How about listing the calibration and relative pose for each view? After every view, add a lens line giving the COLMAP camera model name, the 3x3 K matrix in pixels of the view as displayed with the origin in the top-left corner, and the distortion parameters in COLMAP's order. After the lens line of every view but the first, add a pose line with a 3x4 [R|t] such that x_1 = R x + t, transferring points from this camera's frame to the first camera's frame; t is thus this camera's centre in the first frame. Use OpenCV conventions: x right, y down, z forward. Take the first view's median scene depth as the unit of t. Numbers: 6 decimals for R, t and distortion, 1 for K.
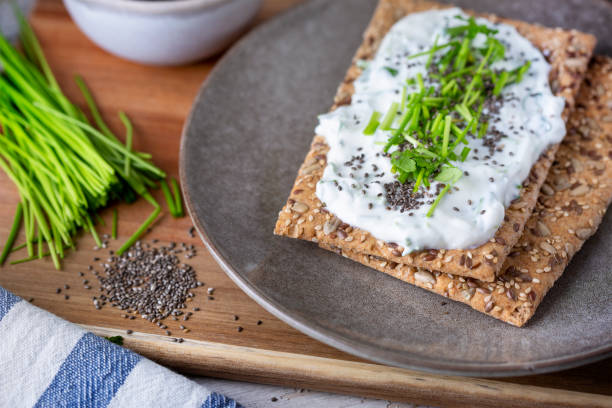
lens RADIAL K [[1992.0, 0, 306.0], [0, 1992.0, 204.0], [0, 0, 1]] dist [-0.204696, -1.117074]
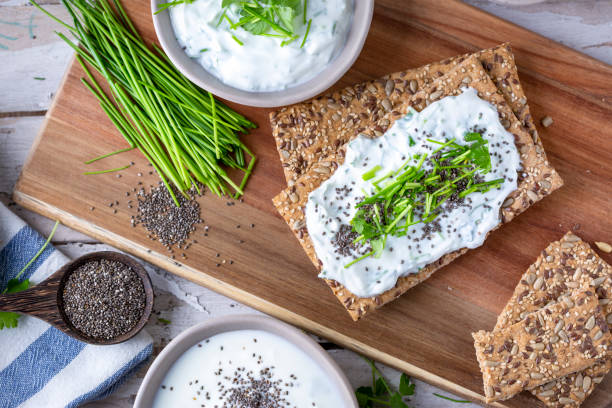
lens RADIAL K [[2113.2, 0, 306.0], [0, 2113.2, 204.0], [0, 0, 1]] dist [-0.164604, -2.276723]
pose [[0.811589, 0.584080, -0.013139, 0.028443], [-0.421257, 0.600630, 0.679549, -1.087631], [0.404803, -0.545980, 0.733513, -0.187722]]
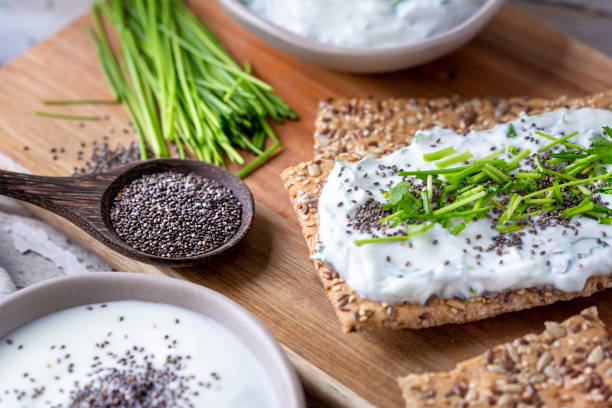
lens RADIAL K [[1992.0, 0, 306.0], [0, 1992.0, 204.0], [0, 0, 1]] dist [-0.204696, -1.117074]
pose [[0.579323, 0.582068, -0.570597, 0.562950], [-0.565705, 0.791107, 0.232654, -0.210547], [0.586823, 0.188008, 0.787586, 0.216130]]
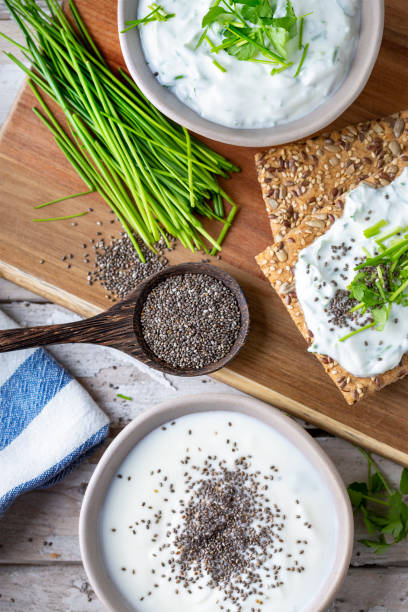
lens RADIAL K [[2113.2, 0, 204.0], [0, 2113.2, 306.0], [0, 0, 1]] dist [-0.164604, -2.276723]
pose [[0.793619, 0.607715, -0.029192, 0.016746], [-0.414310, 0.574942, 0.705541, -0.907352], [0.445552, -0.547836, 0.708067, -0.004774]]
